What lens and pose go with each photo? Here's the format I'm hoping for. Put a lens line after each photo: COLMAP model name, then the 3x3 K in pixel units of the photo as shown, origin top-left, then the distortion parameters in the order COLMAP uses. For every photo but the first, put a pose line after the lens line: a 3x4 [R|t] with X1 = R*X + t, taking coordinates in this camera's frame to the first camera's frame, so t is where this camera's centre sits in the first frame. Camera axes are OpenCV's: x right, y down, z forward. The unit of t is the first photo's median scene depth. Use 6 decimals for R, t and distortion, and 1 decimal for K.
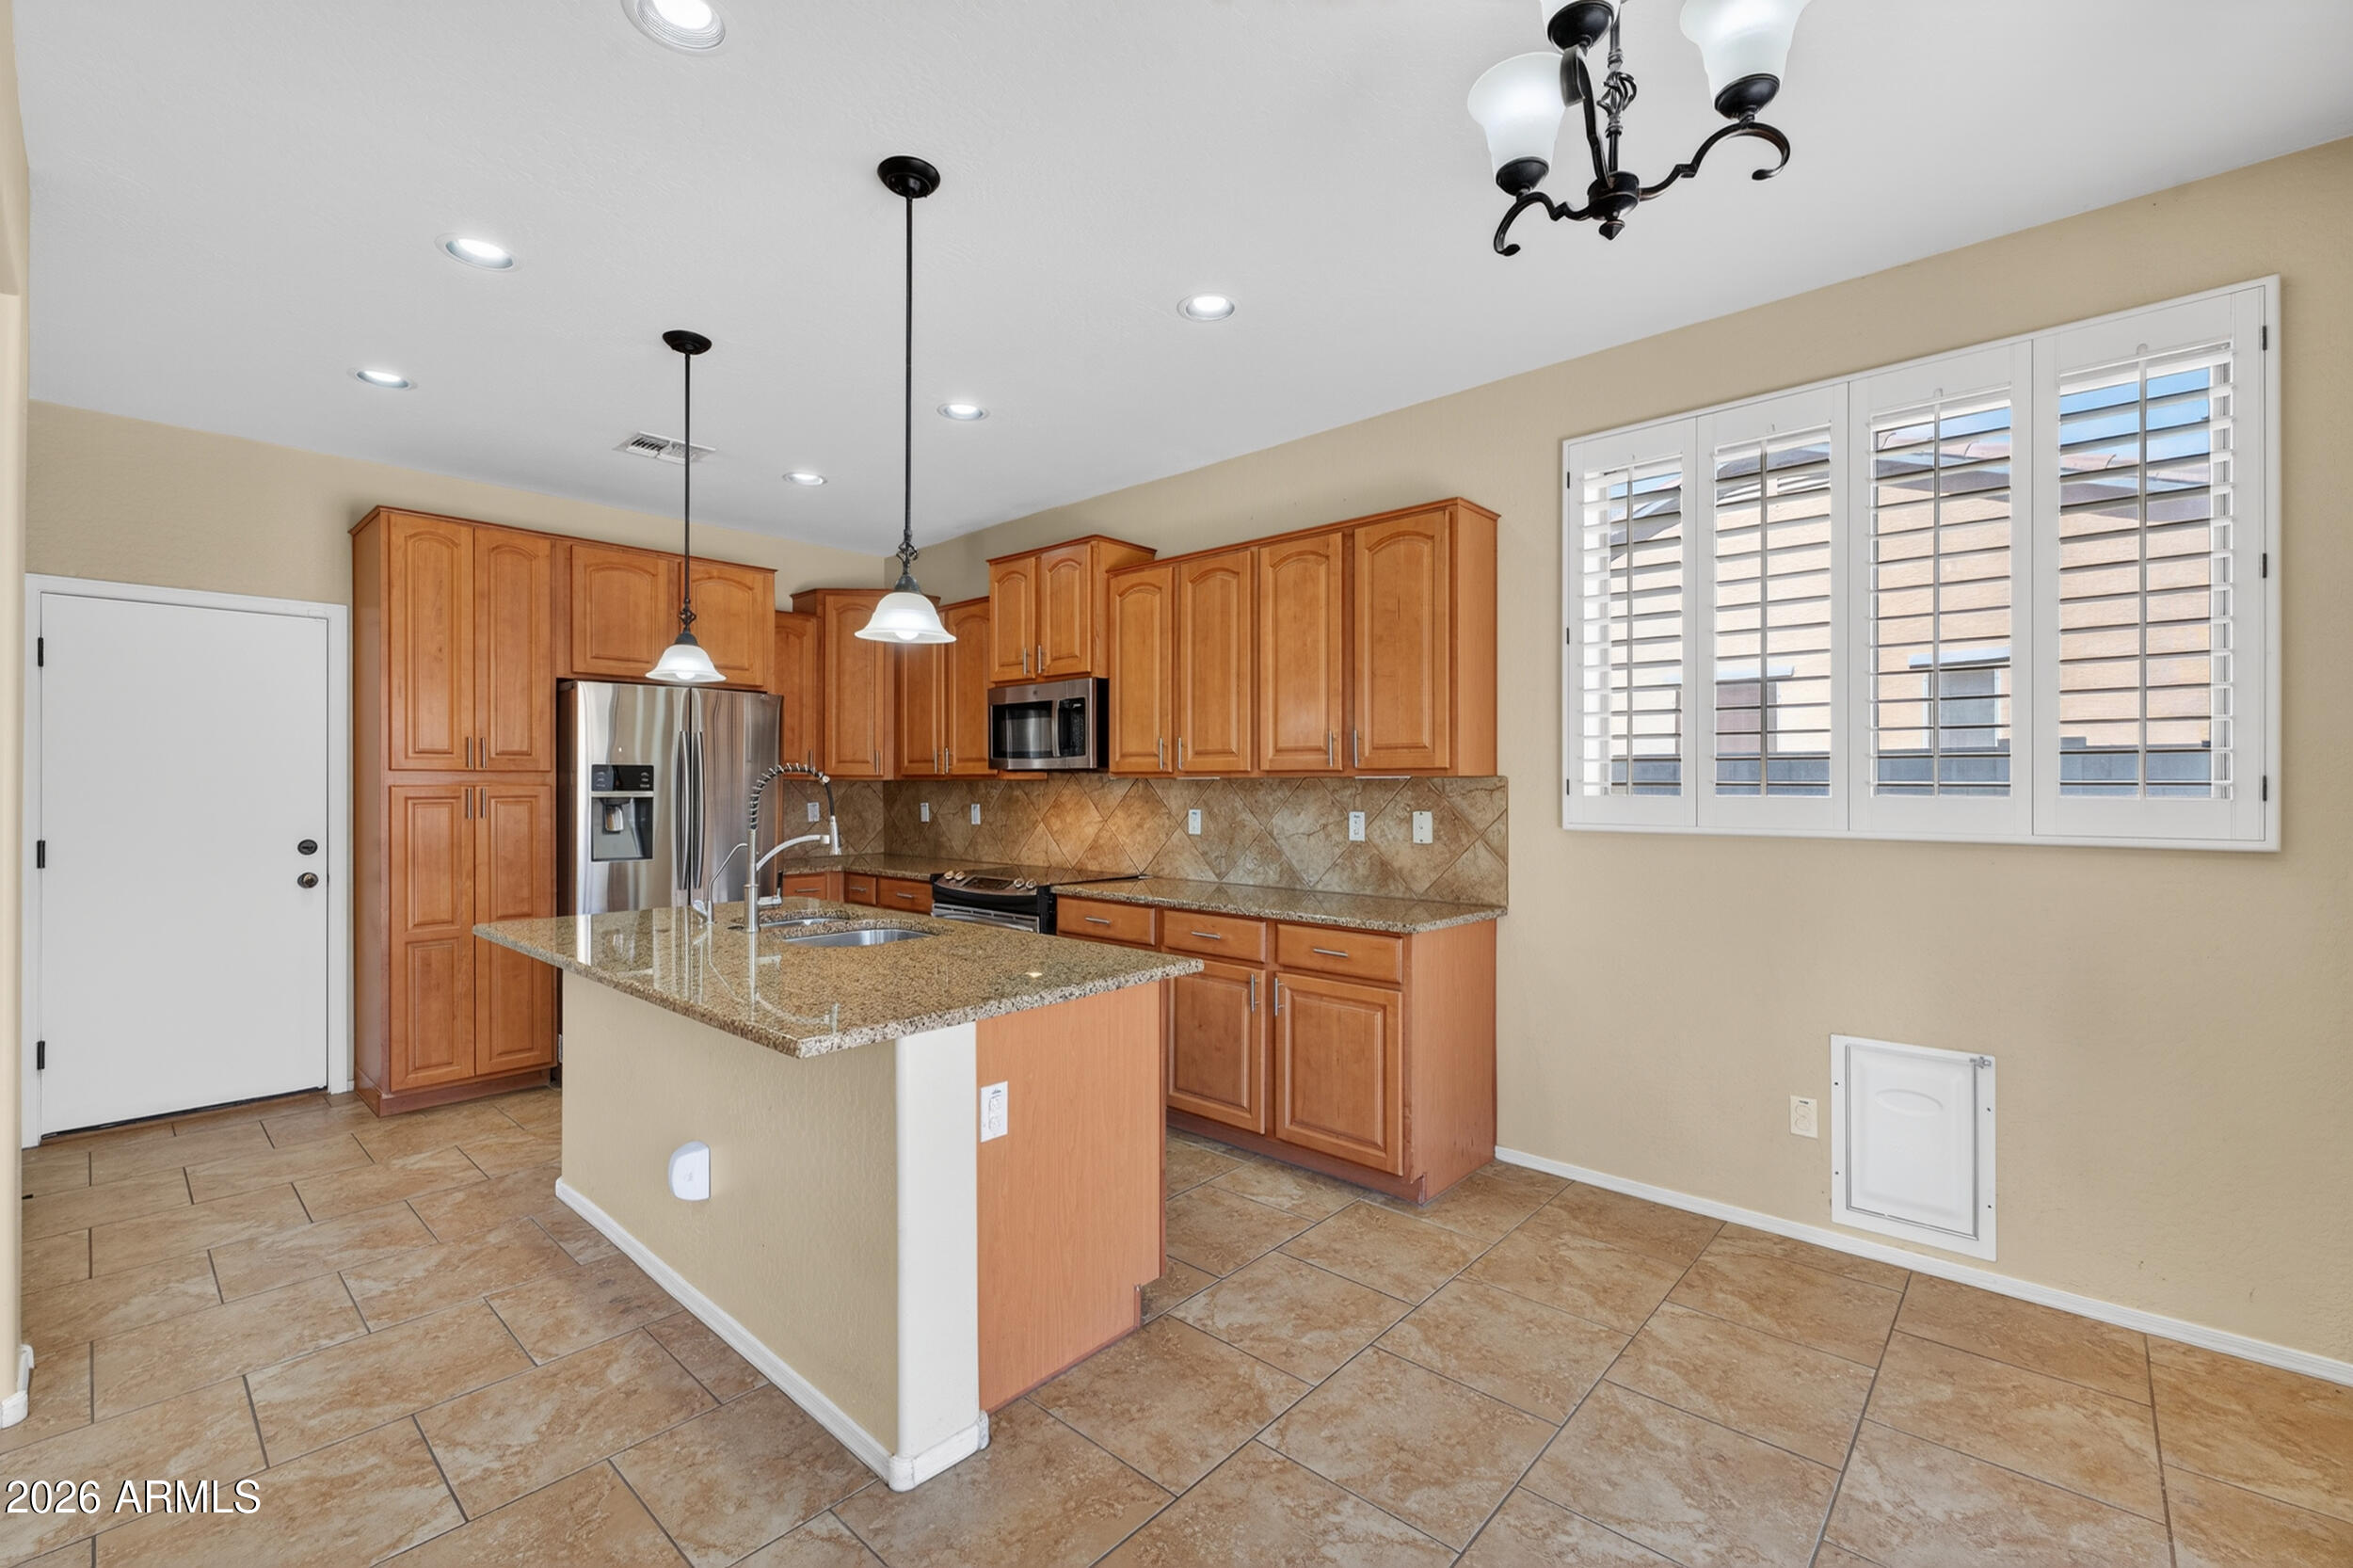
lens RADIAL K [[989.9, 0, 1179.4], [0, 989.9, 781.9], [0, 0, 1]] dist [-0.000578, -0.000005]
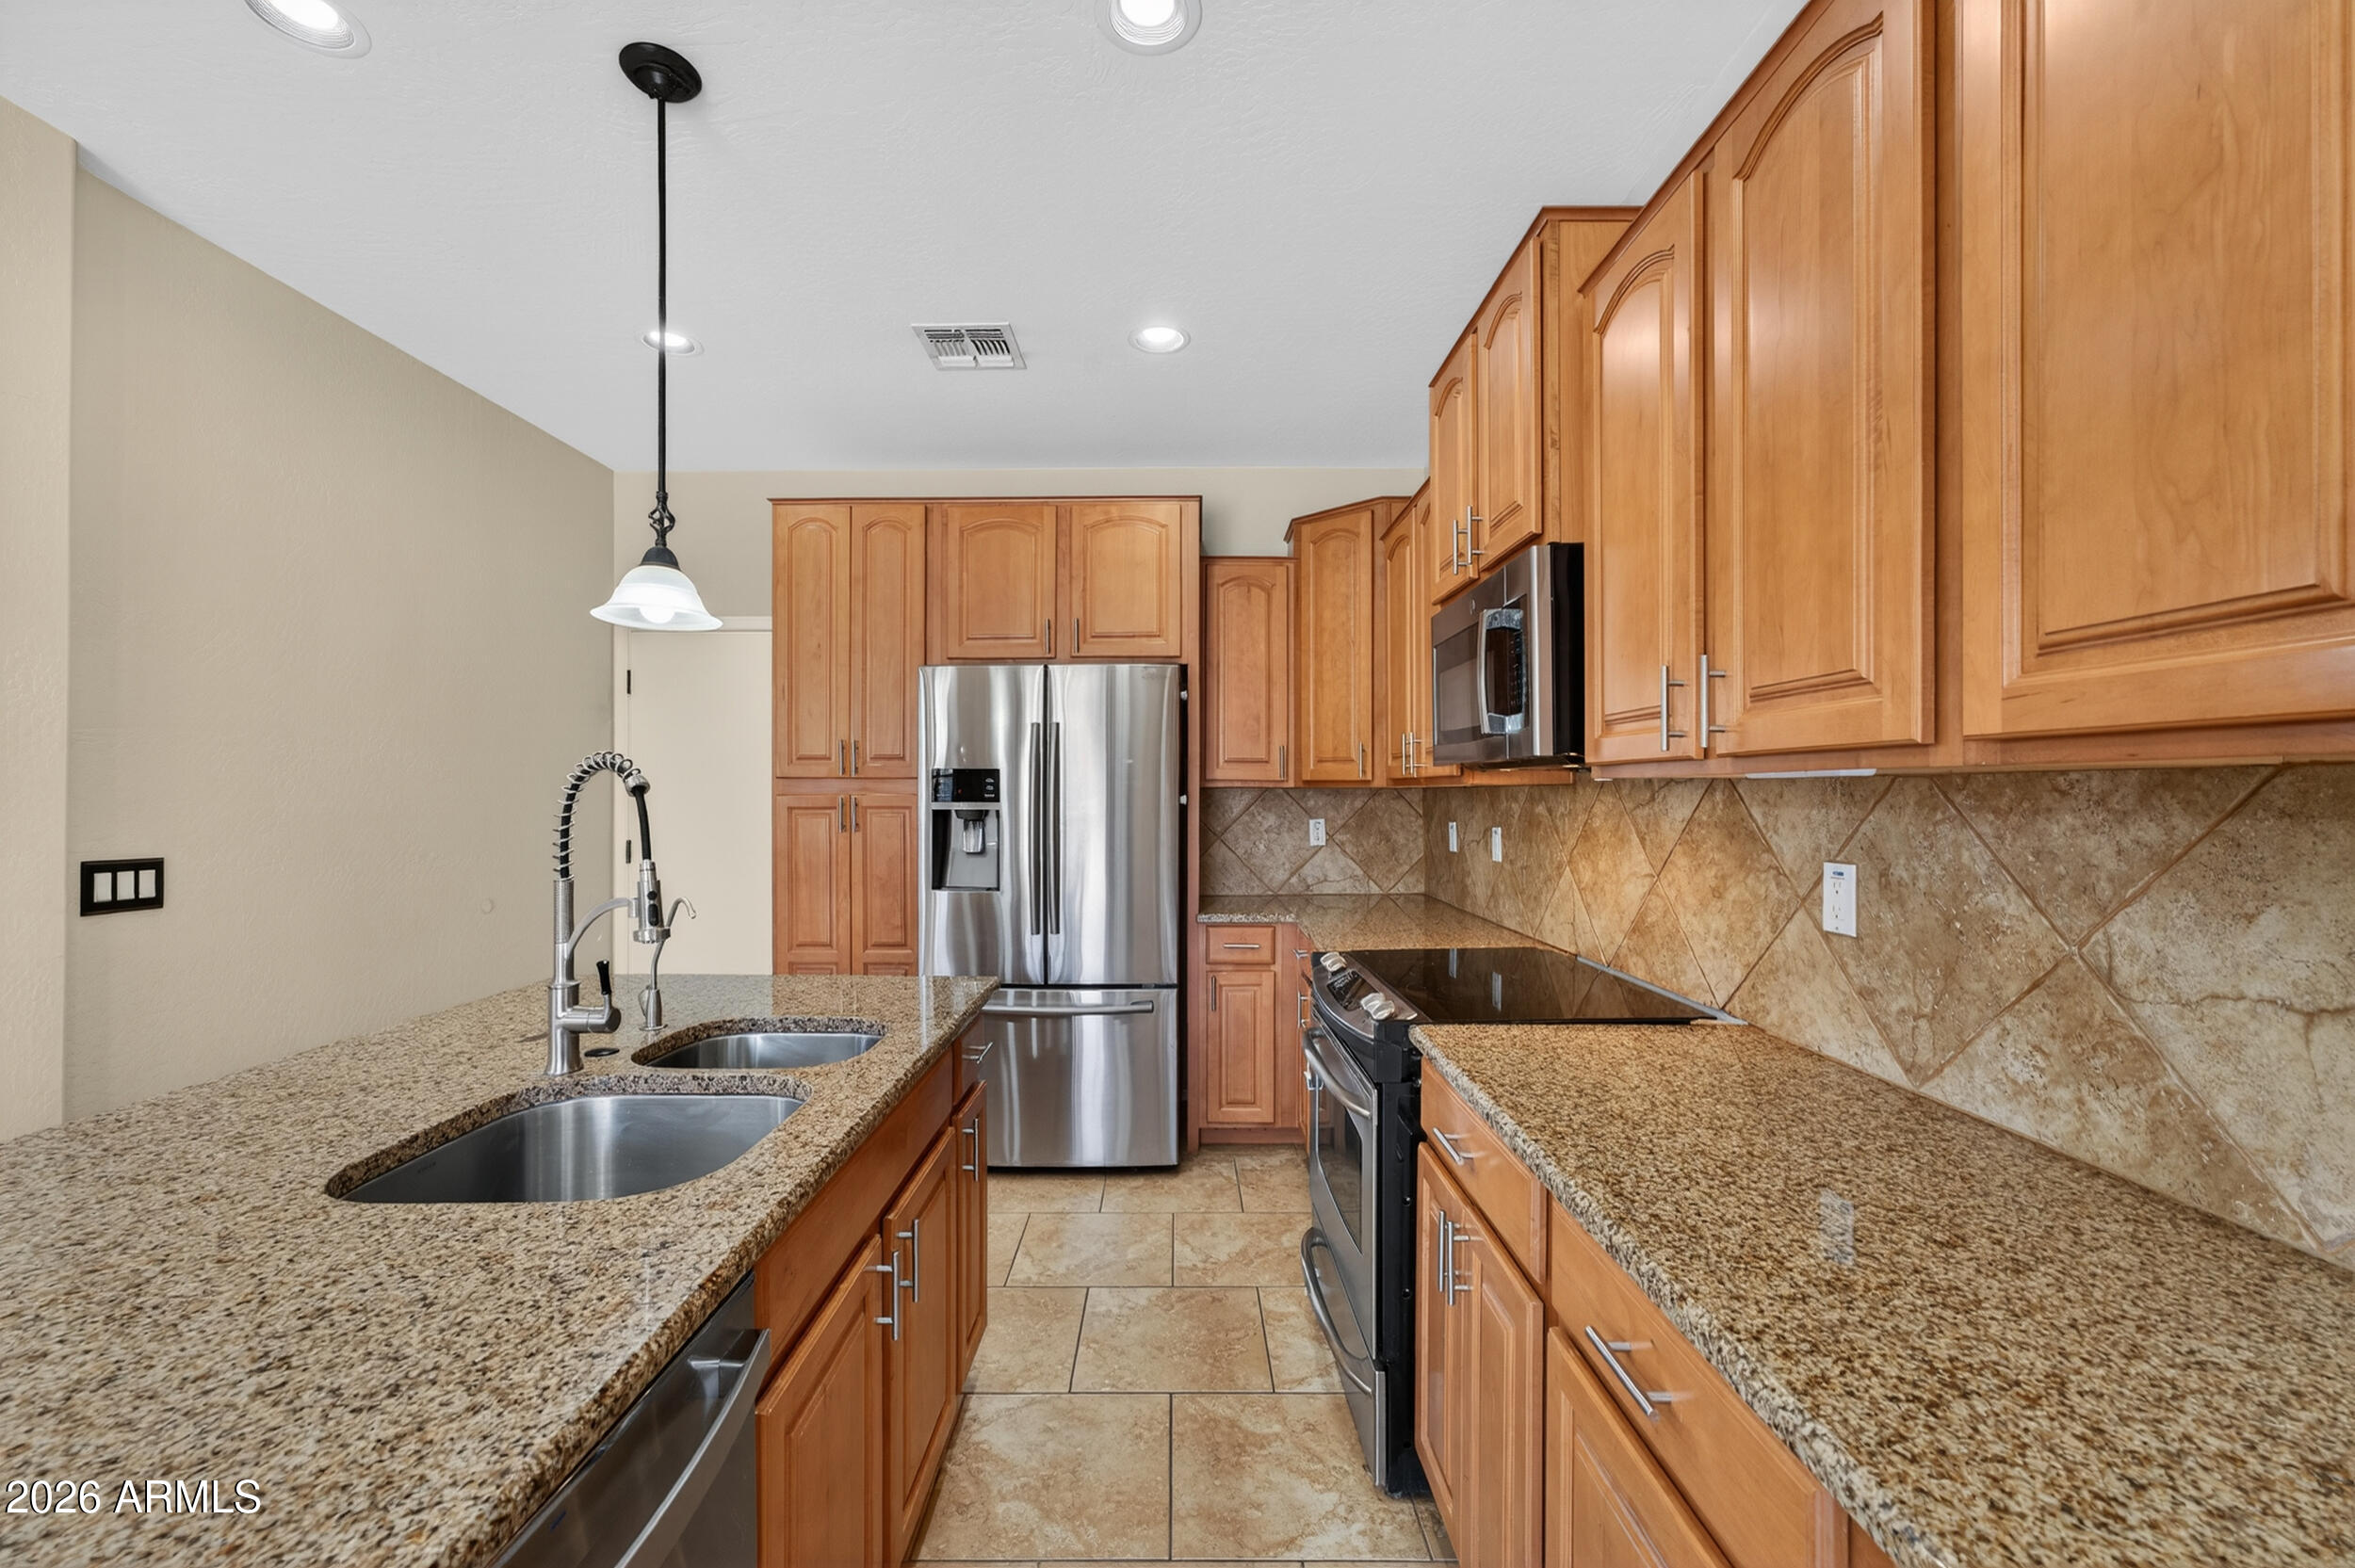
lens RADIAL K [[950.0, 0, 1178.9], [0, 950.0, 784.4], [0, 0, 1]] dist [0.018728, 0.000032]
pose [[0.676572, -0.006614, -0.736347, 0.110897], [-0.000144, 0.999958, -0.009114, 0.002284], [0.736376, 0.006272, 0.676543, 0.600870]]
